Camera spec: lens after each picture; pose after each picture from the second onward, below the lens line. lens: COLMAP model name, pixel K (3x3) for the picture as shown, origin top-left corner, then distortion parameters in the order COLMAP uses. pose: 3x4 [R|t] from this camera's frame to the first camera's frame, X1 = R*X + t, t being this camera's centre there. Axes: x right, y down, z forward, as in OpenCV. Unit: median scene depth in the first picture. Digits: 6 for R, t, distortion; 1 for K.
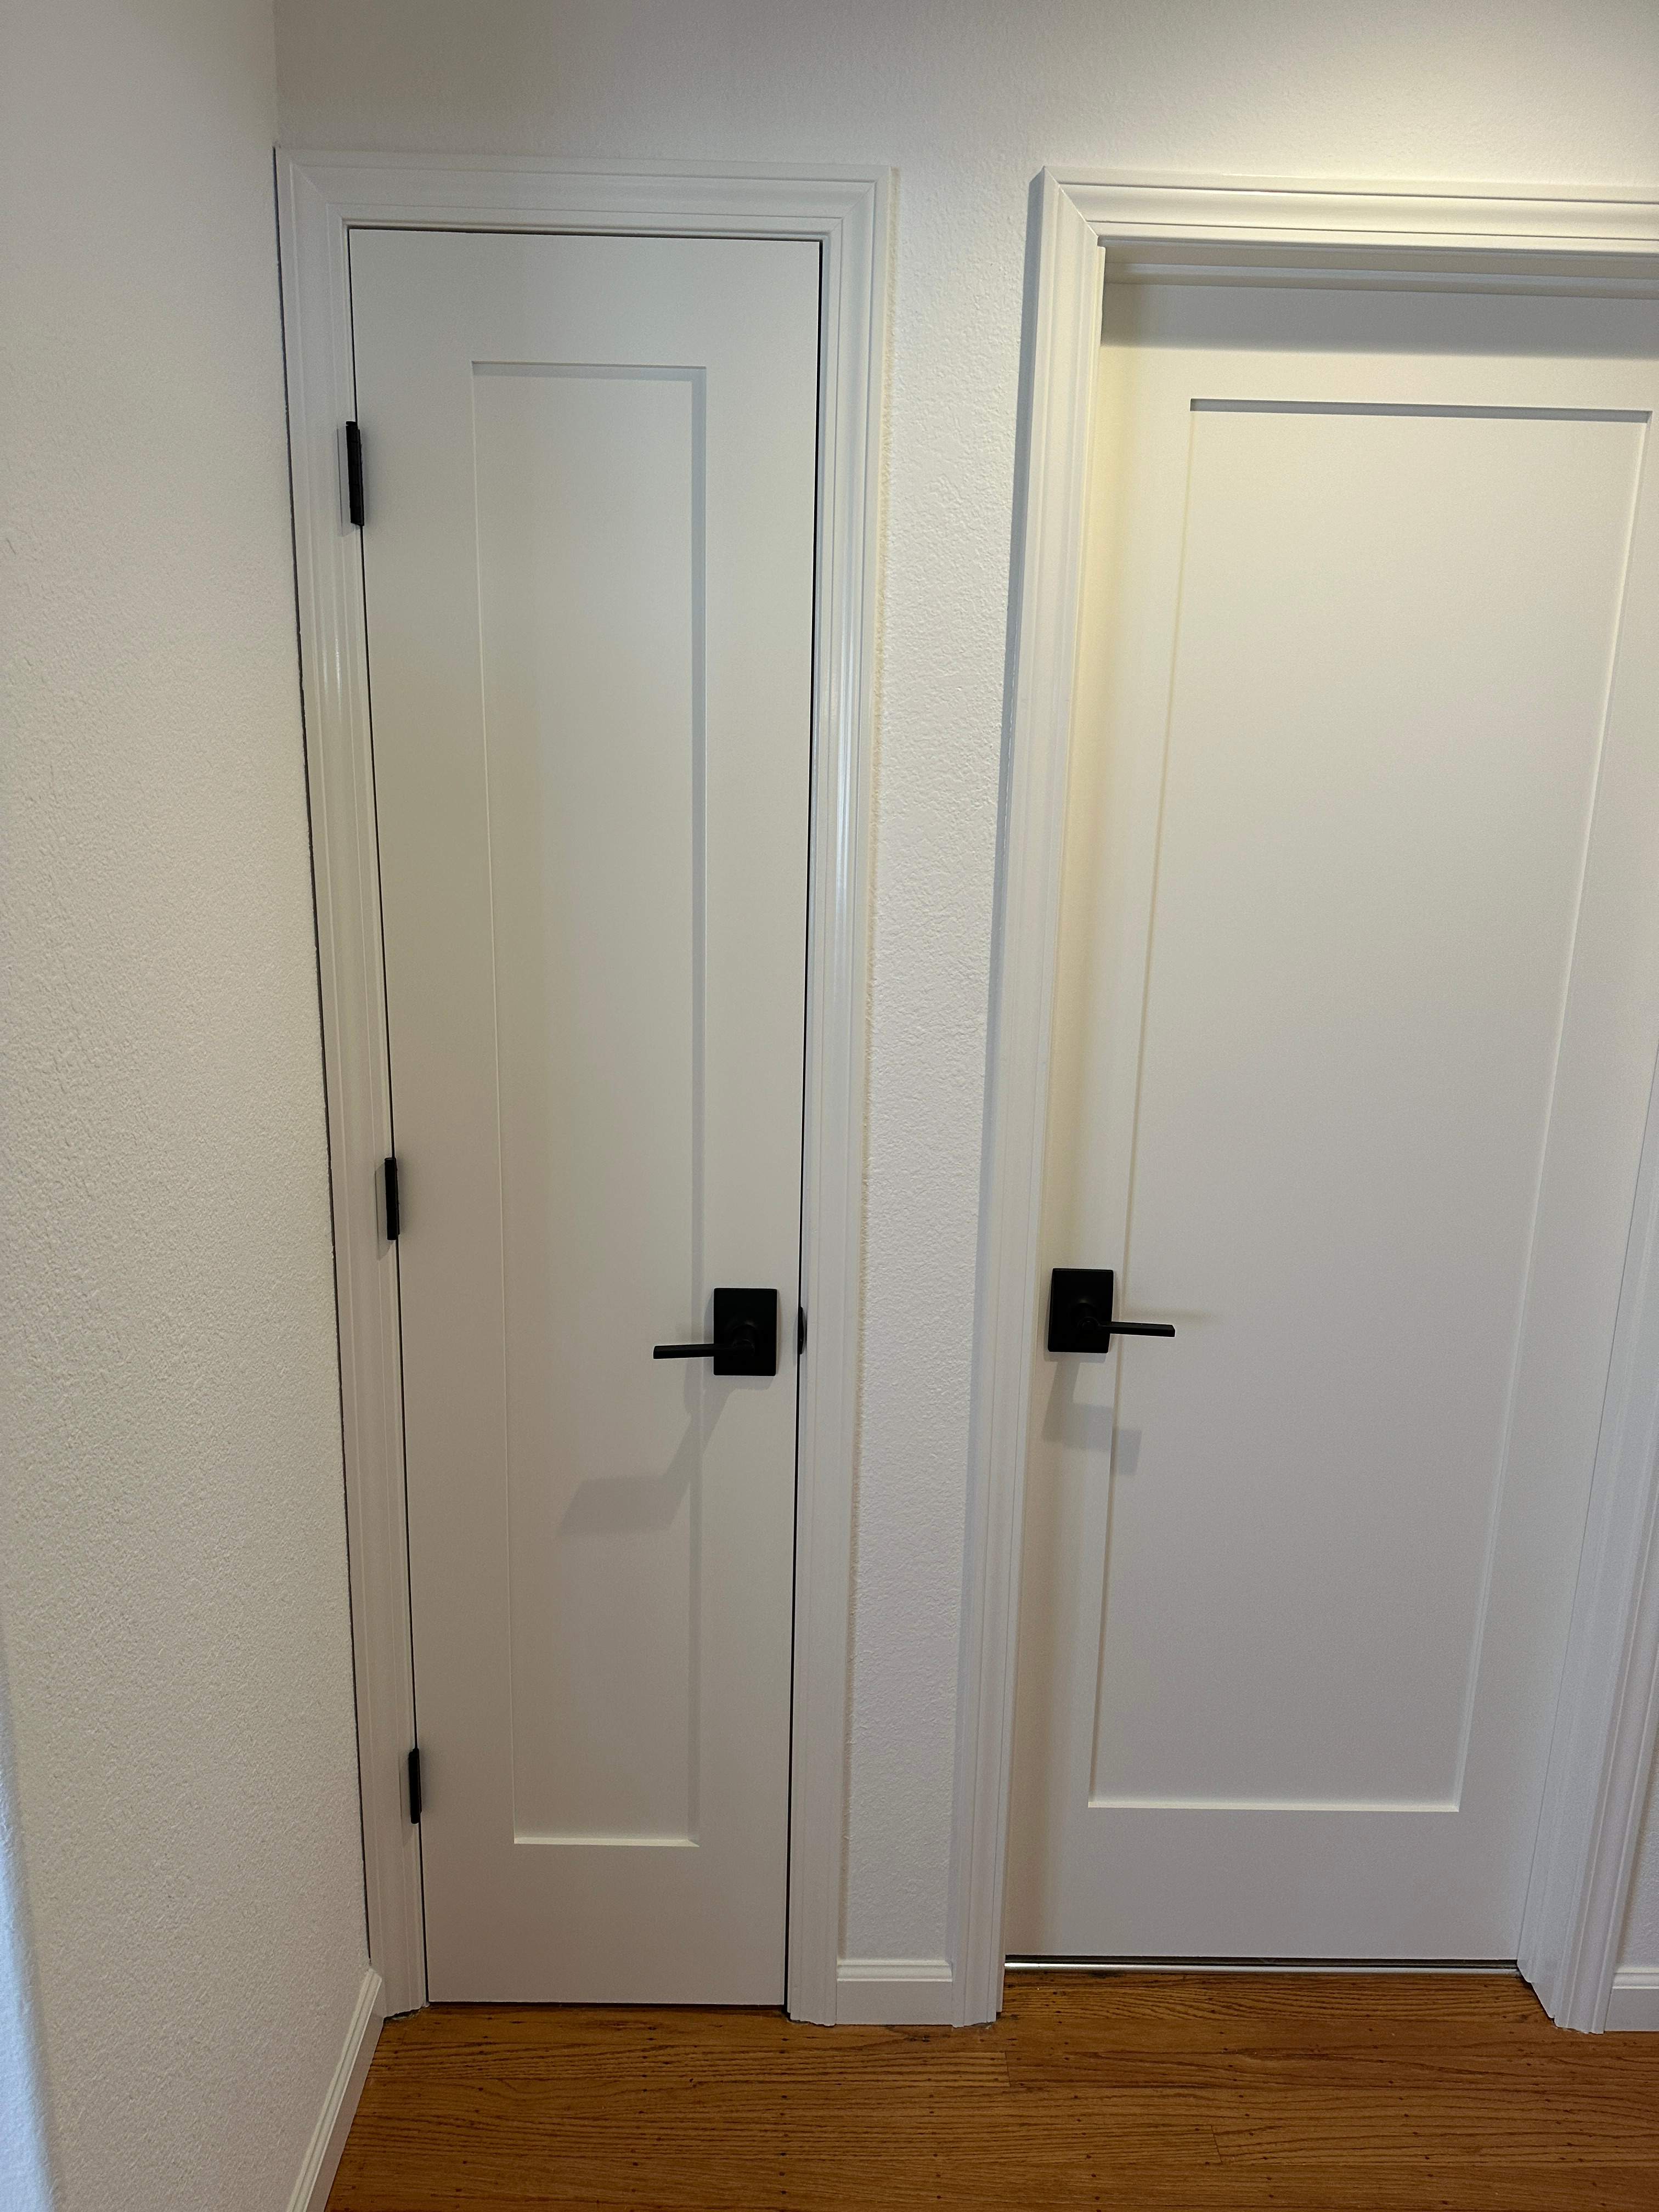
lens RADIAL K [[1570.2, 0, 835.7], [0, 1570.2, 1097.0], [0, 0, 1]] dist [0.034731, -0.041472]
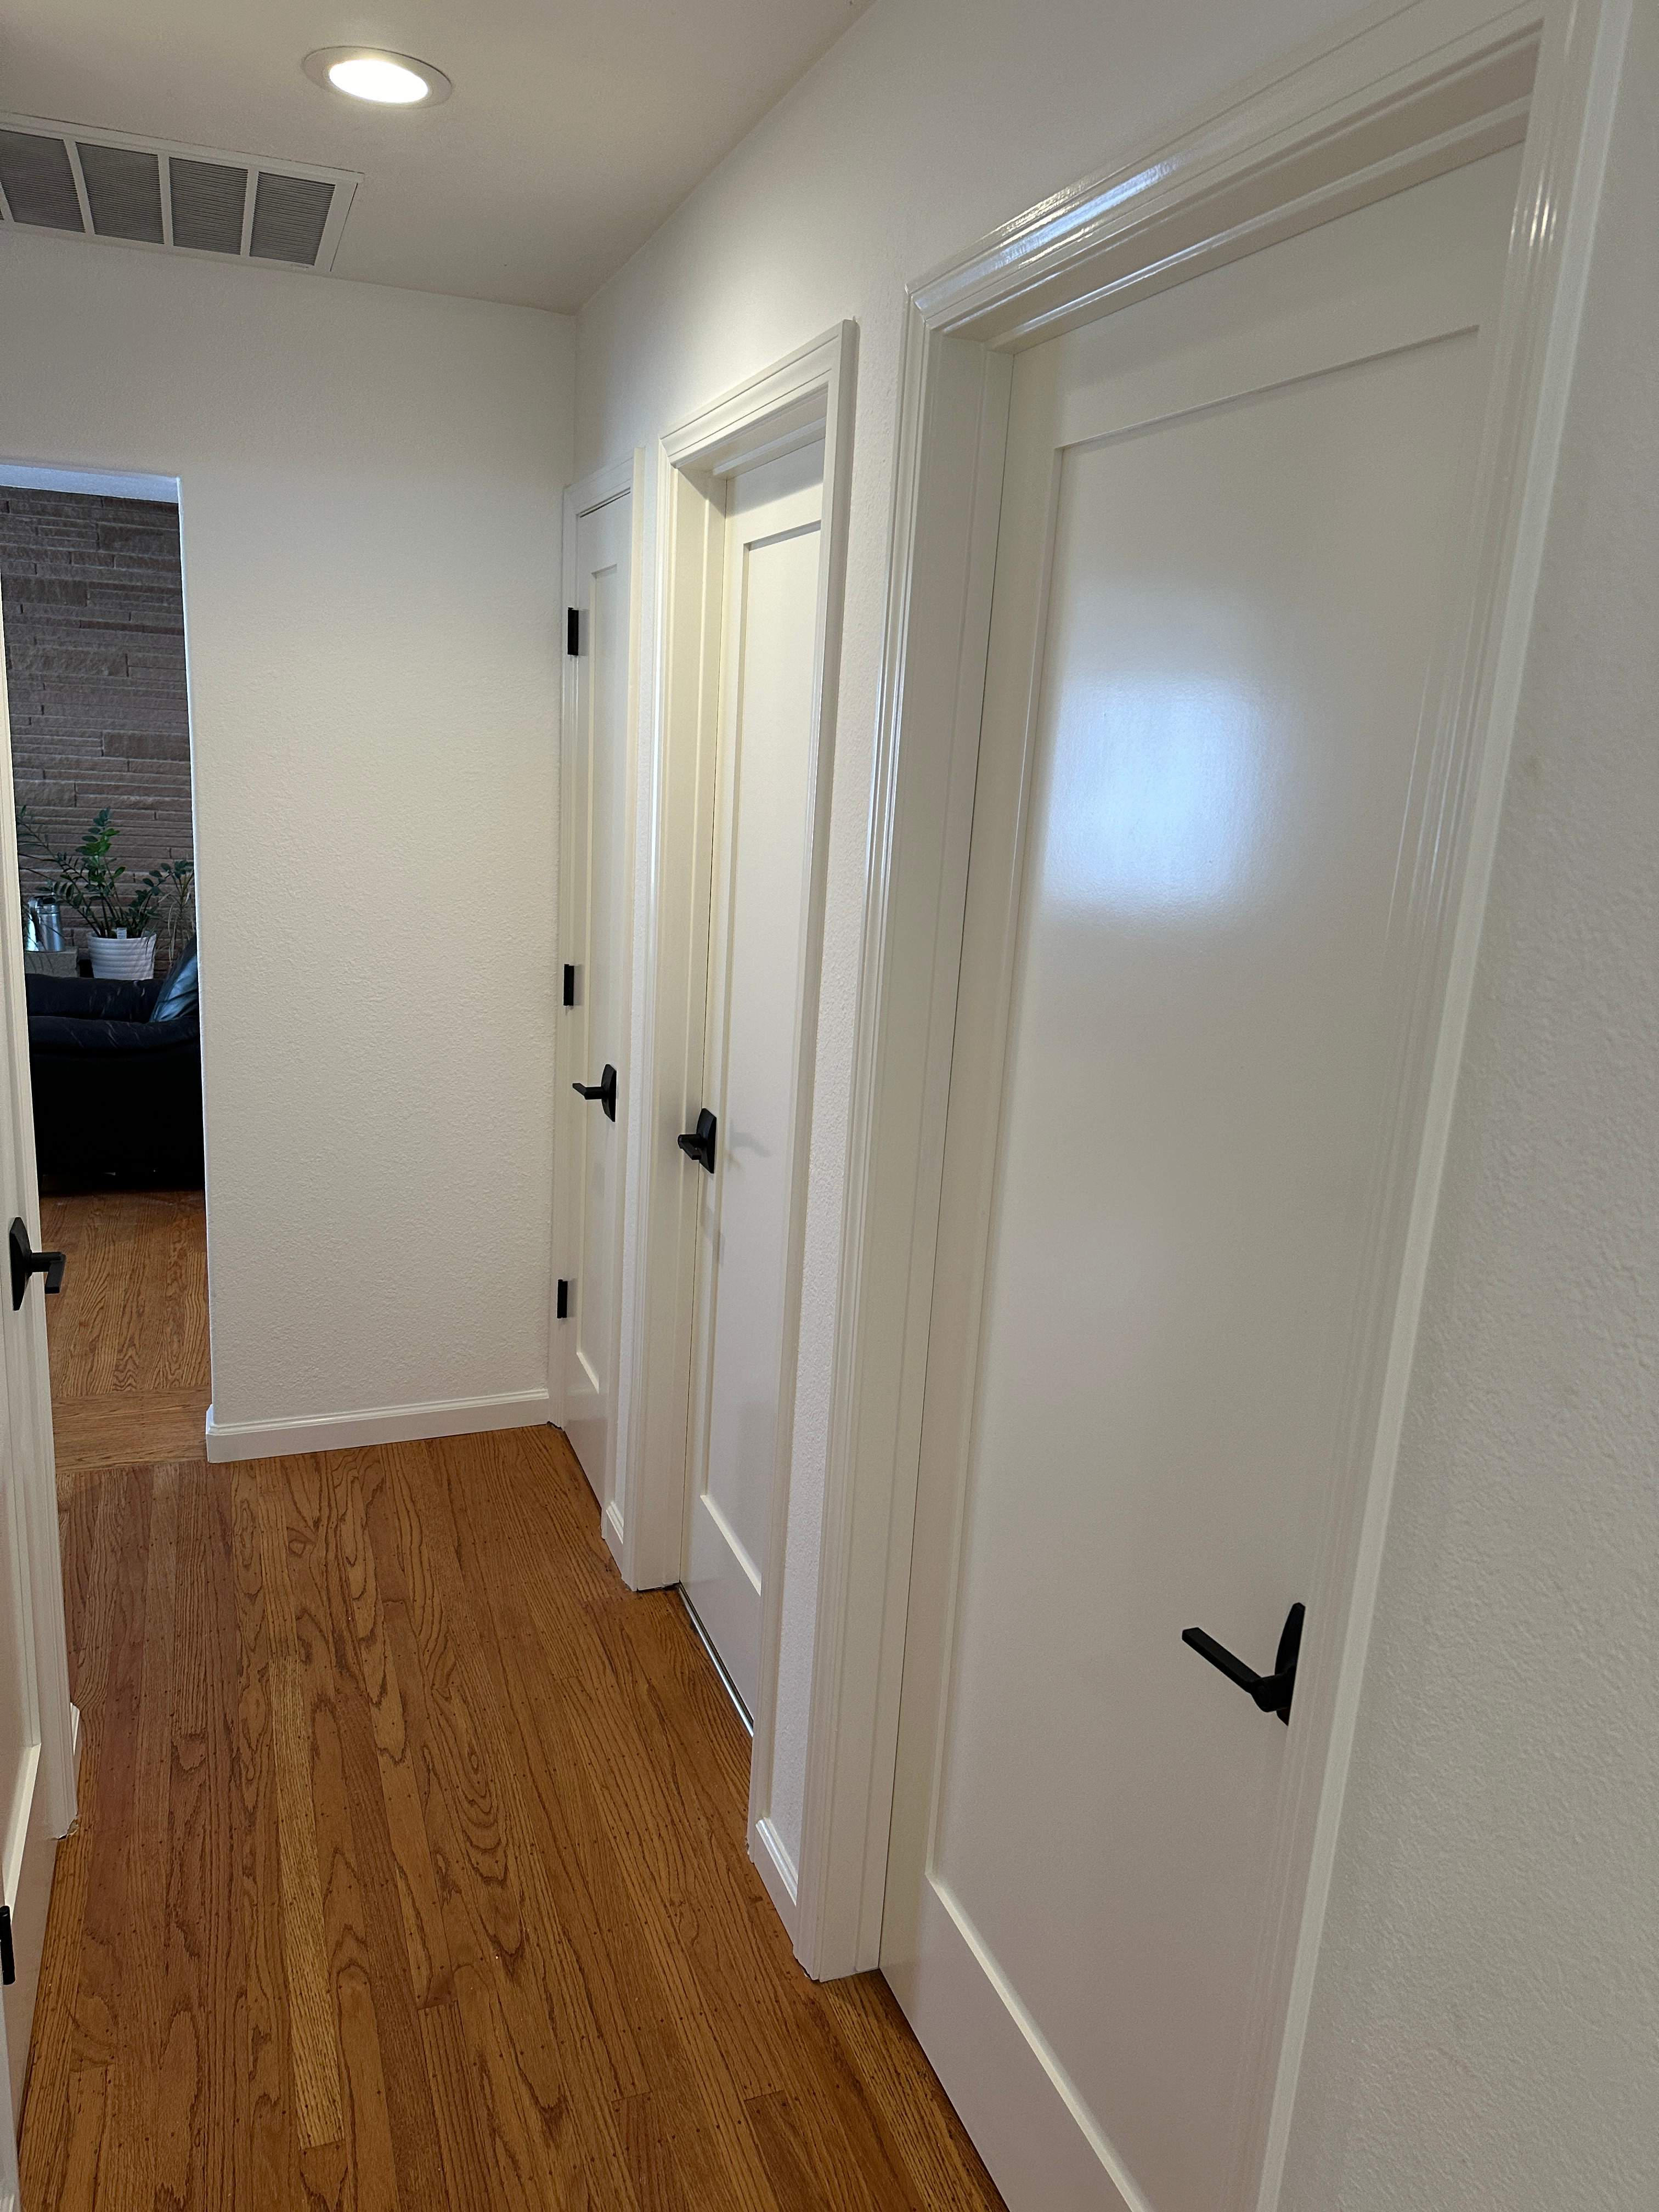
lens RADIAL K [[1570.2, 0, 844.8], [0, 1570.2, 1096.1], [0, 0, 1]] dist [0.034731, -0.041472]
pose [[0.344167, 0.200296, -0.917295, 1.623407], [-0.268699, 0.957130, 0.108178, -0.103999], [0.899639, 0.209245, 0.383232, 0.550914]]
